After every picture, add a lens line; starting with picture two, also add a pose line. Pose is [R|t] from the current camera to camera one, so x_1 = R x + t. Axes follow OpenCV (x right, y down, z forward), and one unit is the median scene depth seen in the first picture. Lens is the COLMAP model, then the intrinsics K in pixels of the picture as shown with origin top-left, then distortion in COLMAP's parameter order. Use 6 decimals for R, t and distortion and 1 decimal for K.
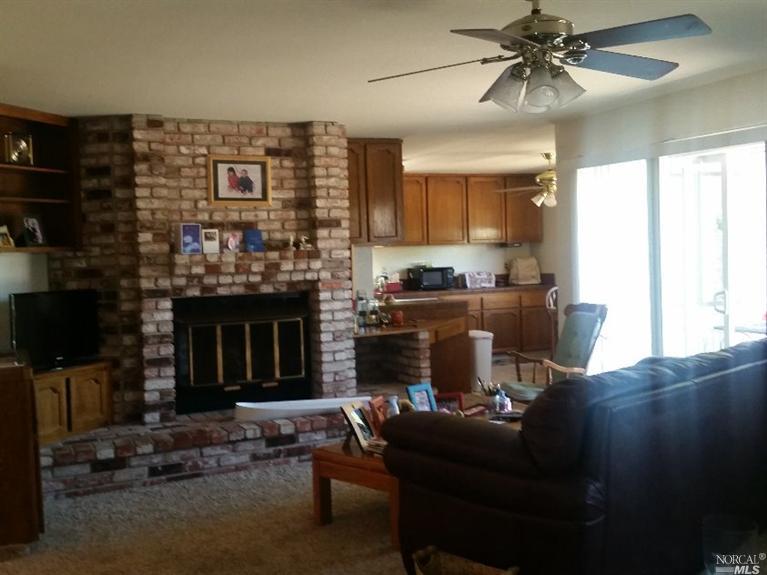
lens RADIAL K [[808.8, 0, 373.5], [0, 808.8, 288.9], [0, 0, 1]] dist [0.205313, -0.508491]
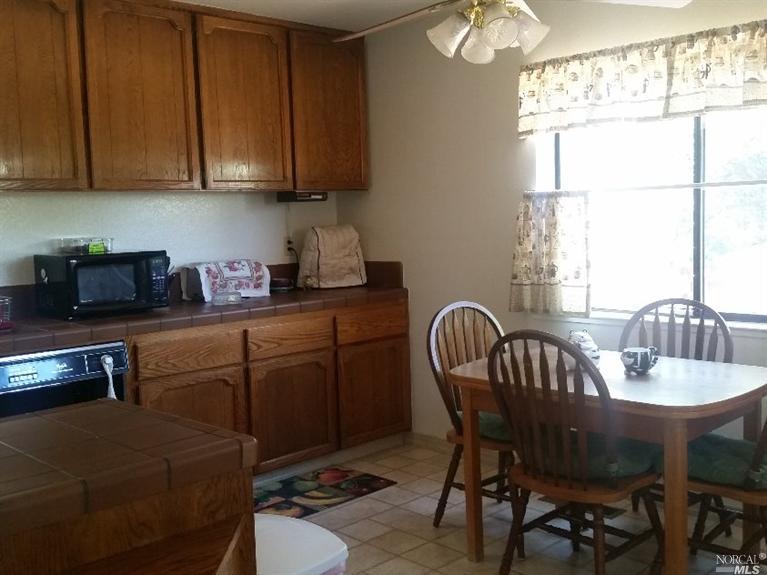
lens RADIAL K [[808.8, 0, 373.5], [0, 808.8, 288.9], [0, 0, 1]] dist [0.205313, -0.508491]
pose [[0.940030, -0.027126, 0.340013, 0.057881], [0.013399, 0.999000, 0.042656, -0.023900], [-0.340830, -0.035542, 0.939453, 0.595788]]
